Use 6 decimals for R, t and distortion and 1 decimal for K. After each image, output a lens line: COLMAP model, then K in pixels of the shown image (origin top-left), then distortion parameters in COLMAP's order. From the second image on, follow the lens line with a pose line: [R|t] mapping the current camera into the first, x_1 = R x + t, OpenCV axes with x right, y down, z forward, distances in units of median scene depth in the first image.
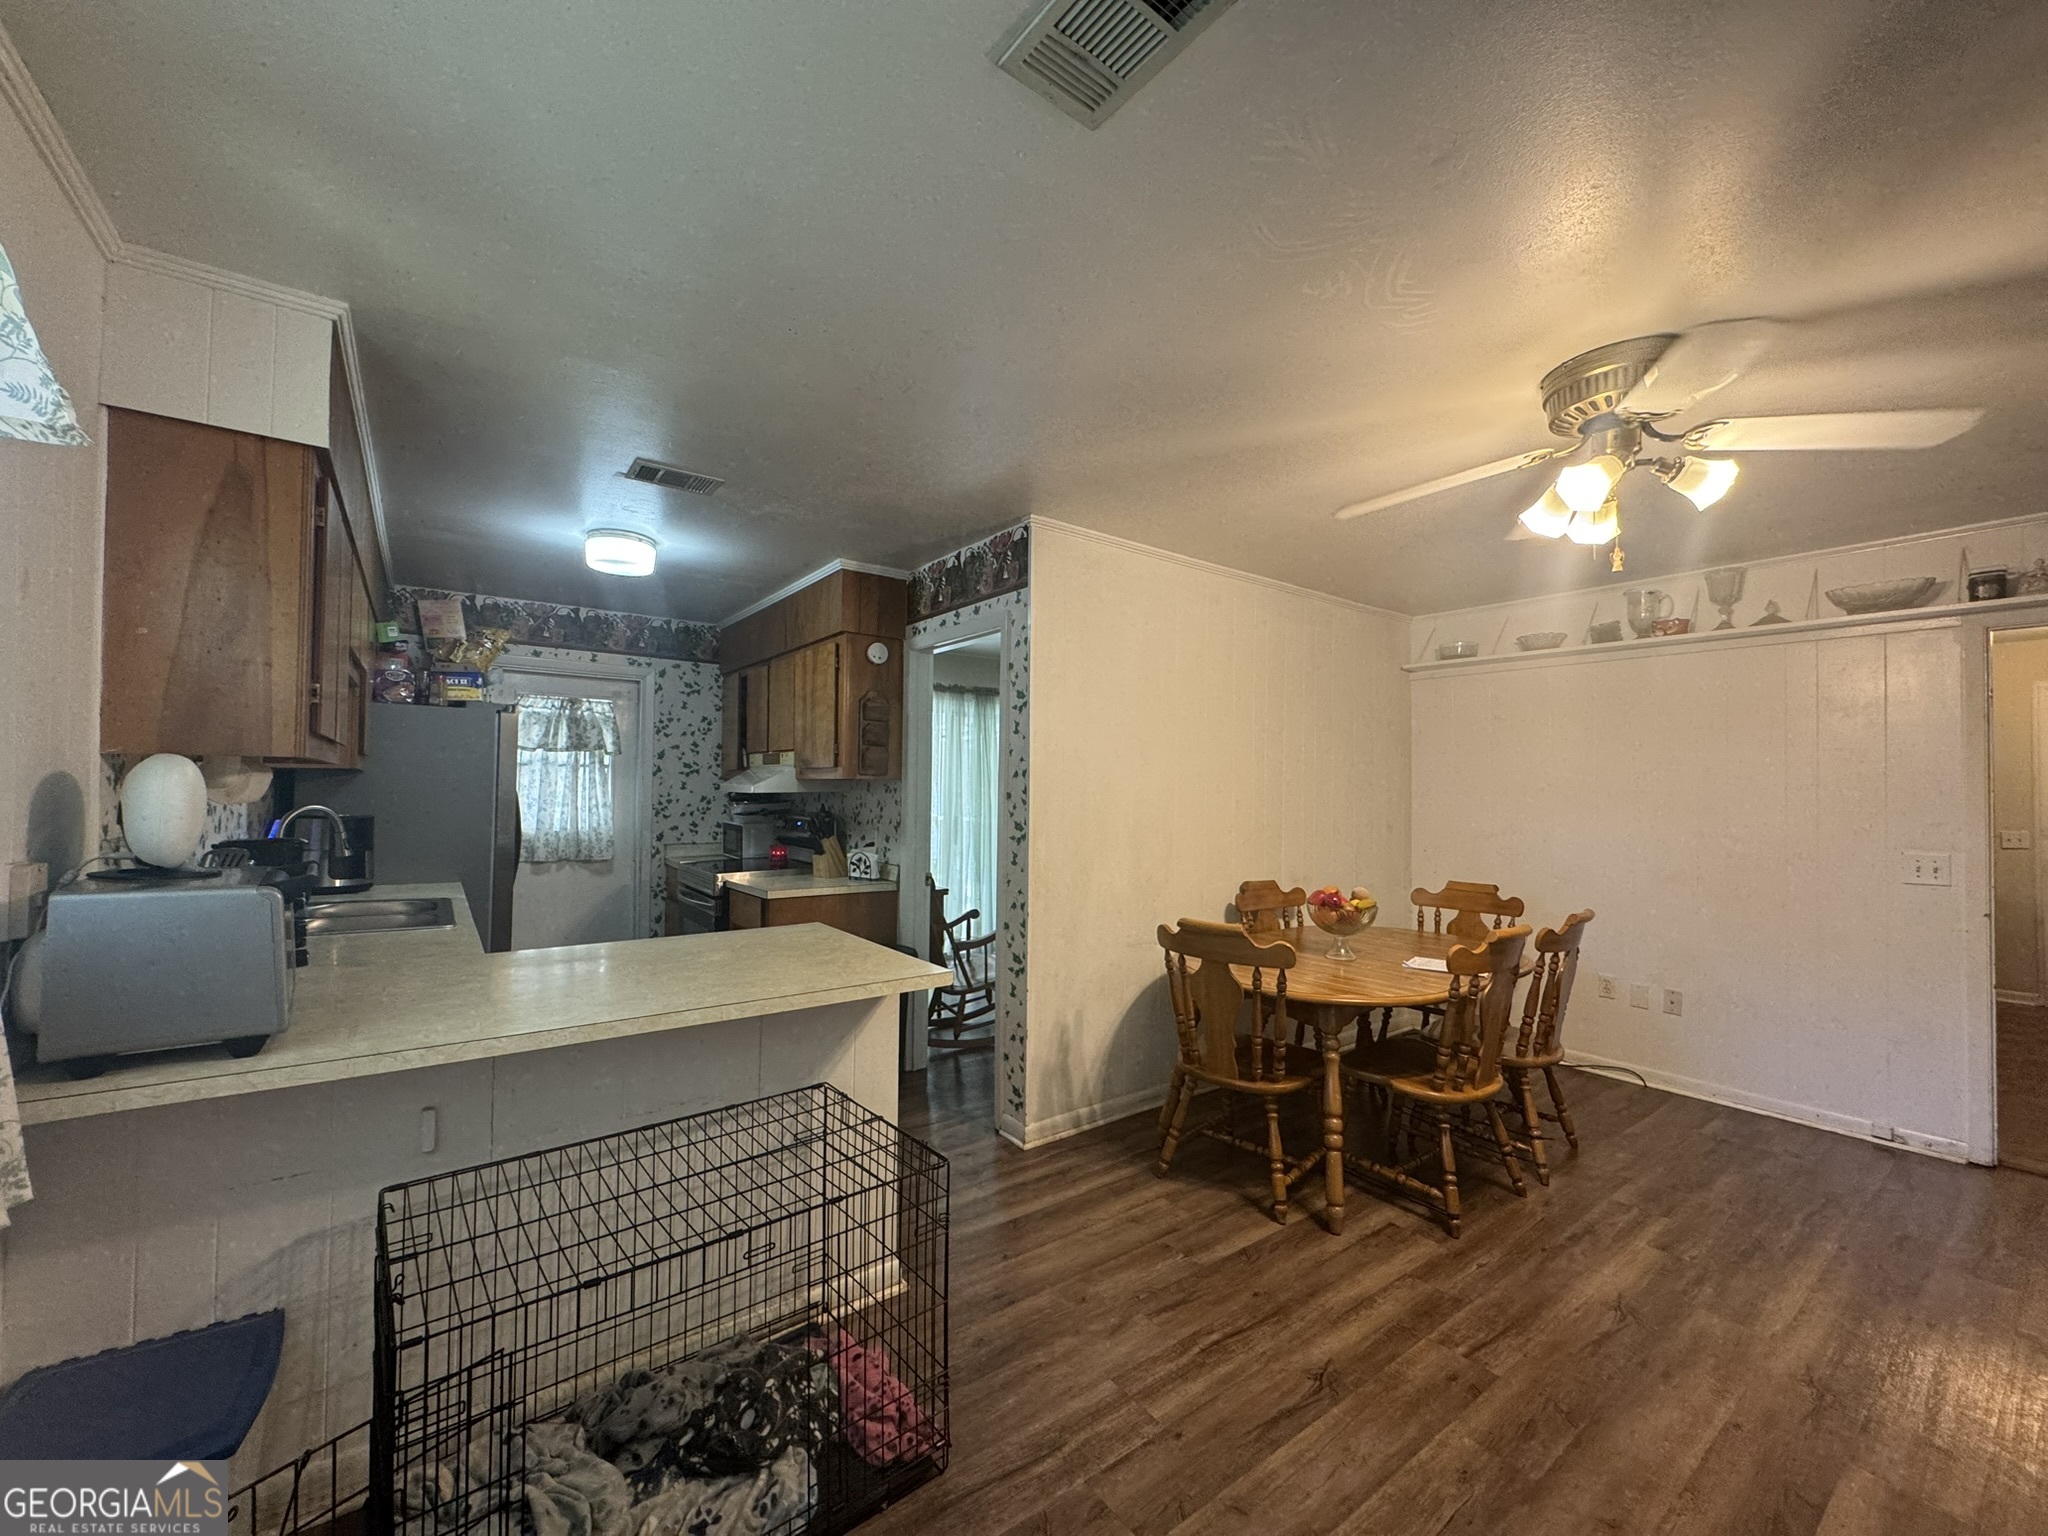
lens RADIAL K [[815.8, 0, 1024.1], [0, 815.8, 770.8], [0, 0, 1]] dist [-0.003758, 0.000450]
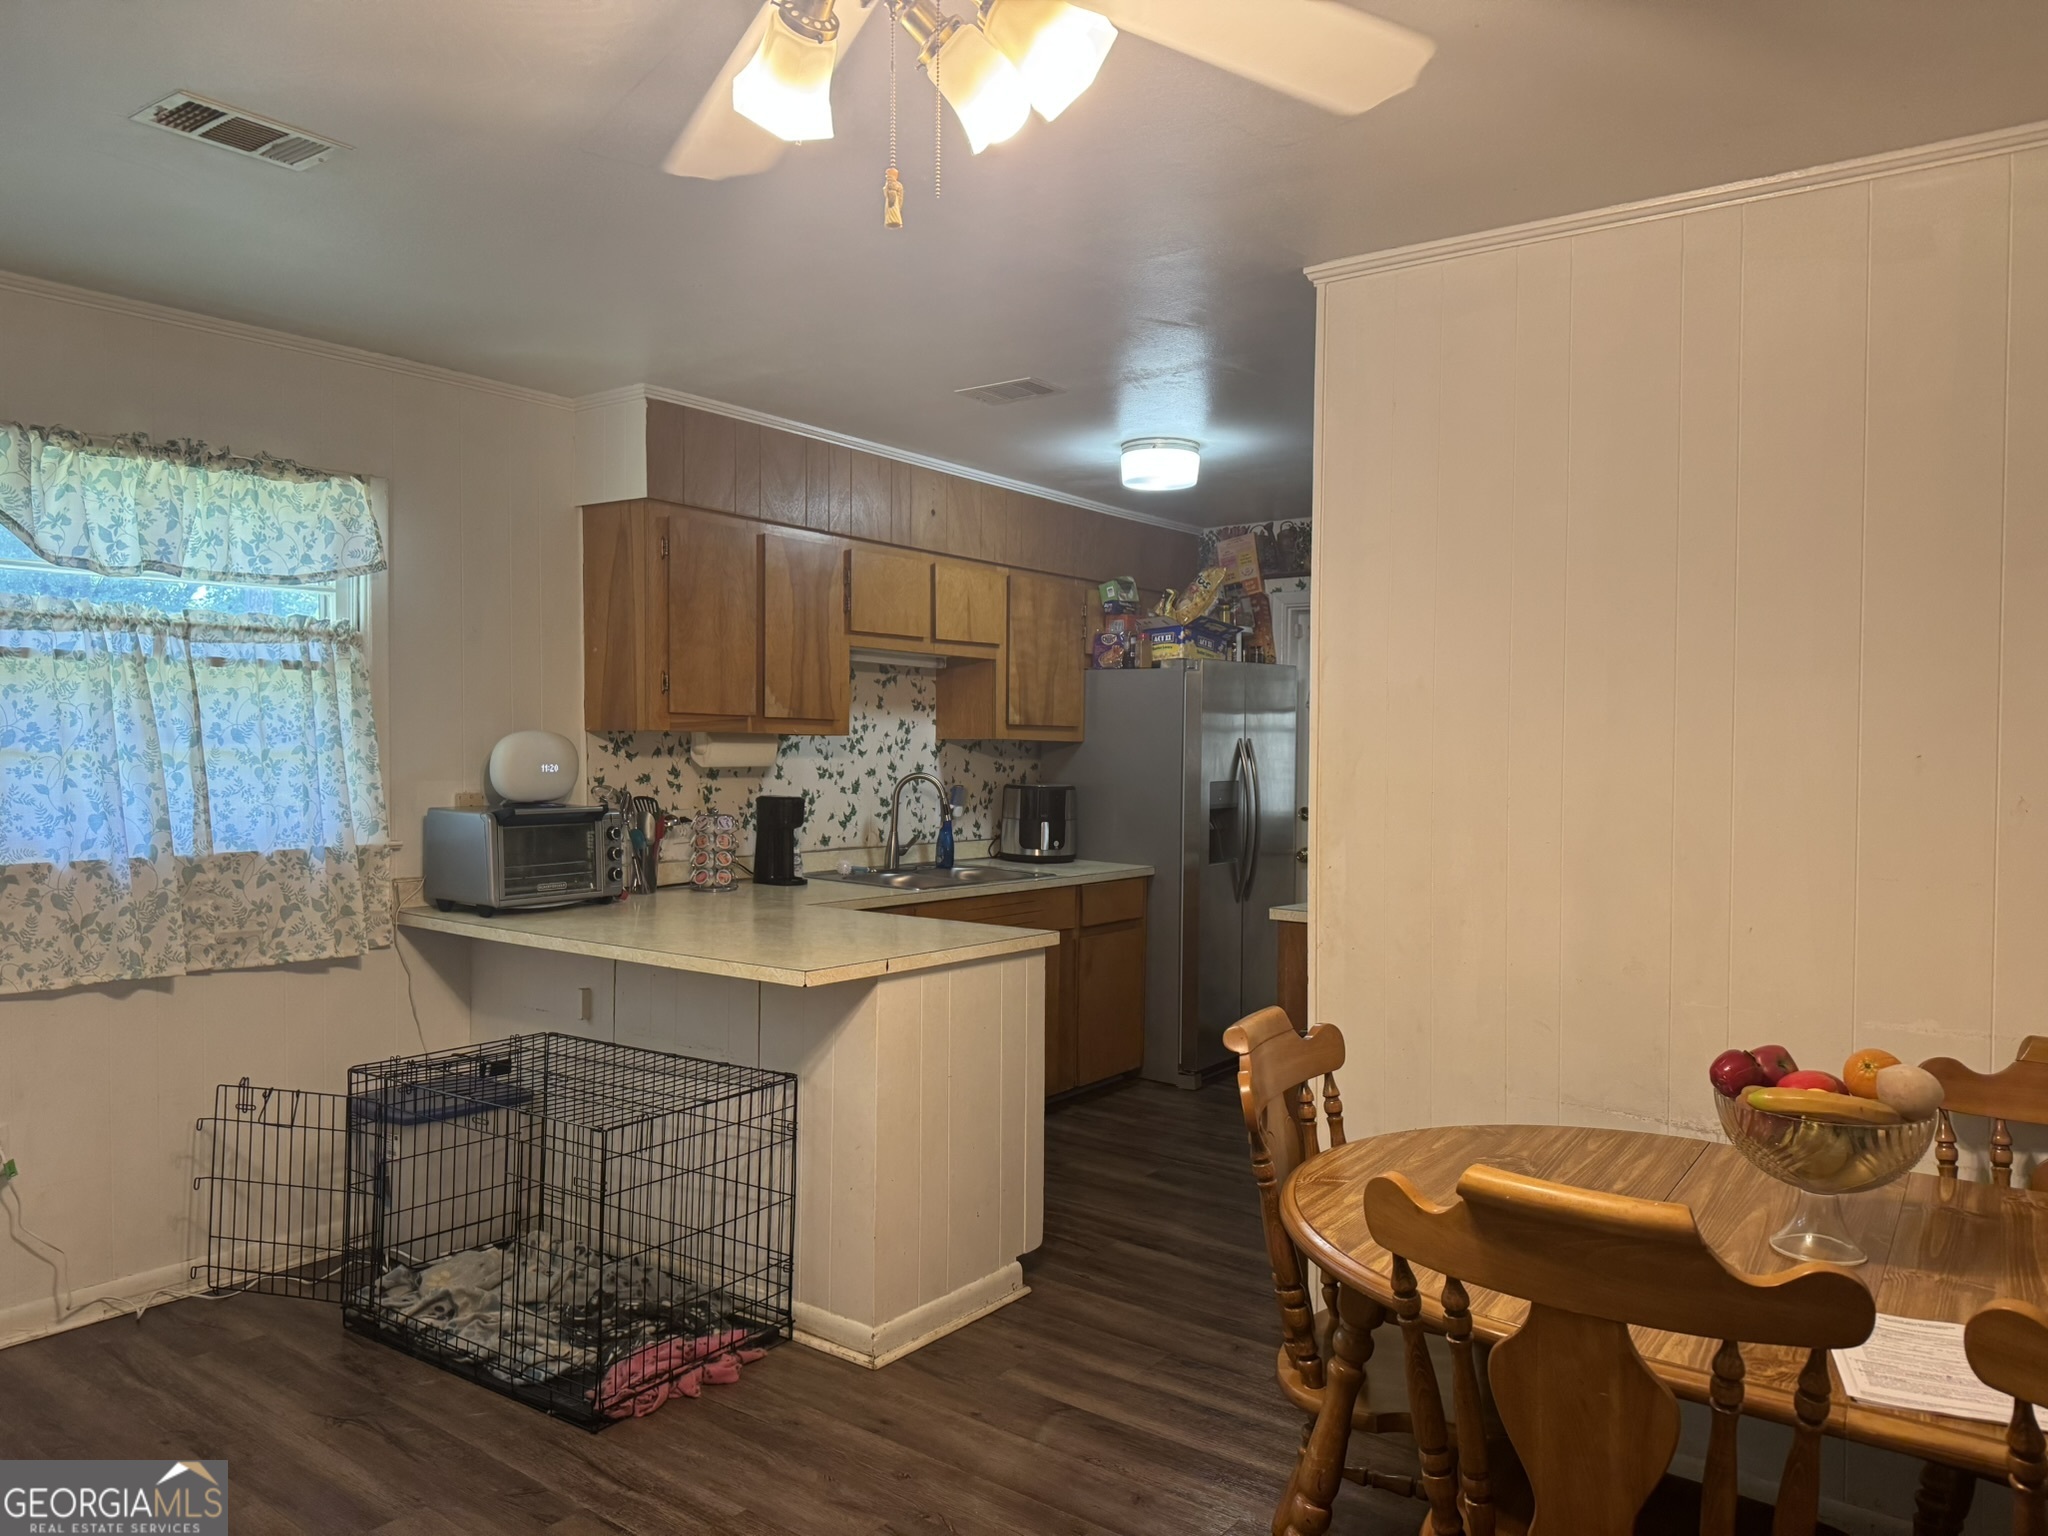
lens RADIAL K [[1412.6, 0, 1041.0], [0, 1412.6, 780.1], [0, 0, 1]] dist [0.073685, -0.109800]
pose [[0.288668, 0.014467, -0.957320, 0.966741], [0.010558, 0.999777, 0.018292, 0.017979], [0.957371, -0.015388, 0.288451, 0.577428]]
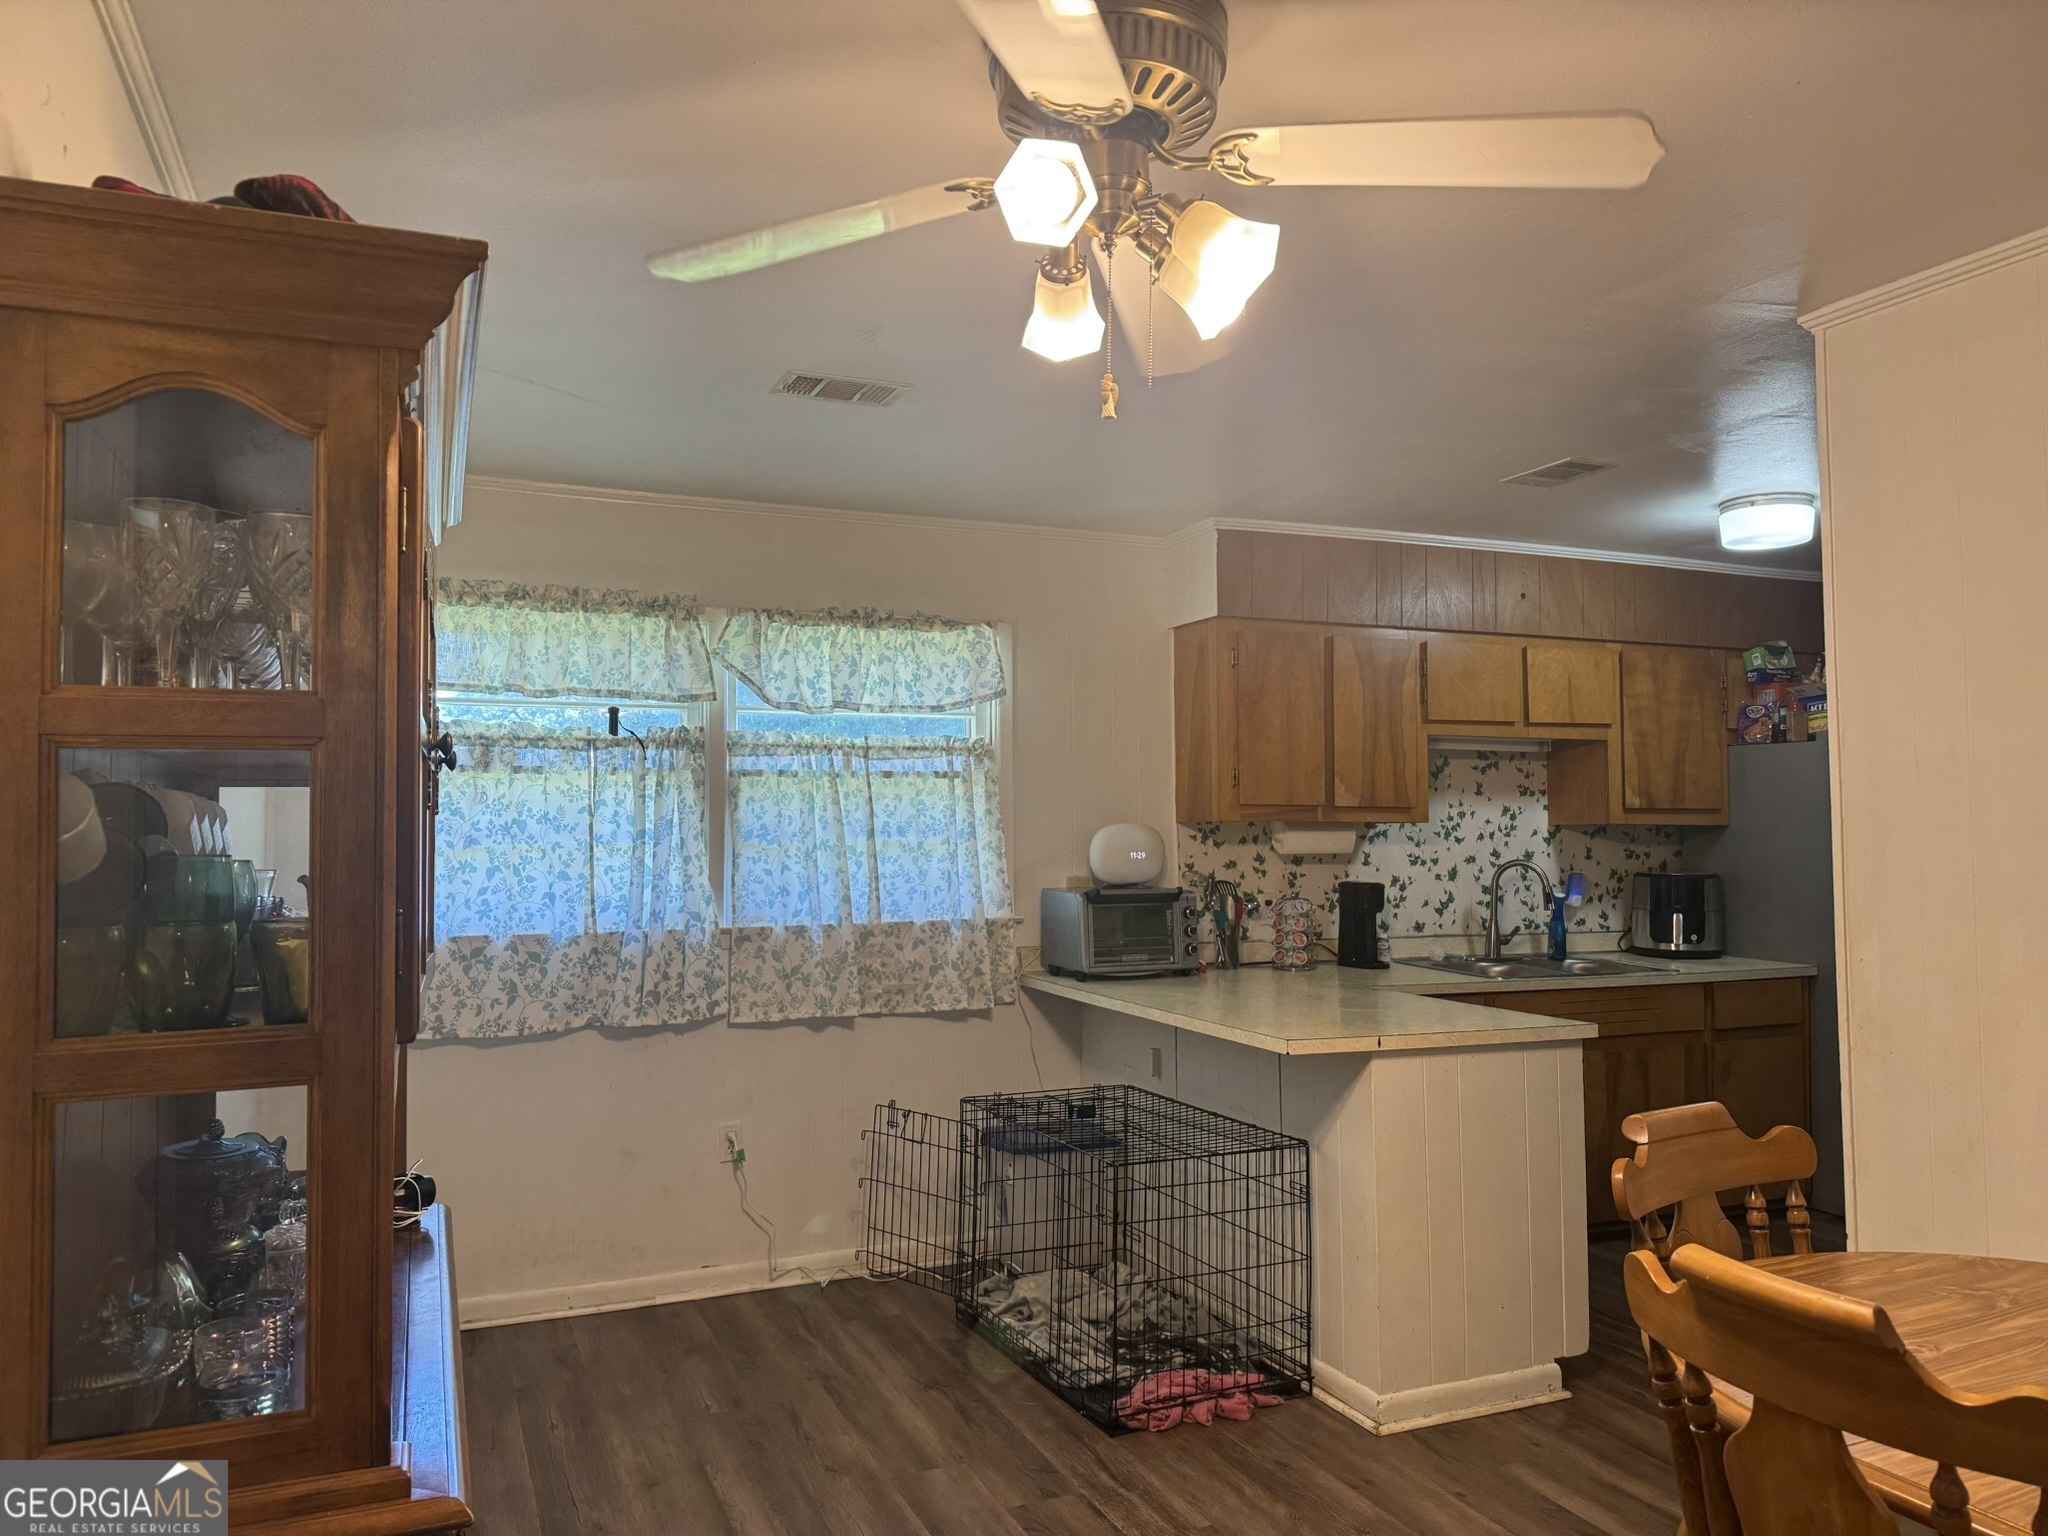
lens RADIAL K [[1420.1, 0, 1021.4], [0, 1420.1, 772.5], [0, 0, 1]] dist [0.189291, -0.401534]
pose [[-0.234499, -0.053296, -0.970654, 1.096466], [0.019098, 0.998051, -0.059414, 0.026694], [0.971929, -0.032470, -0.233024, 0.773091]]
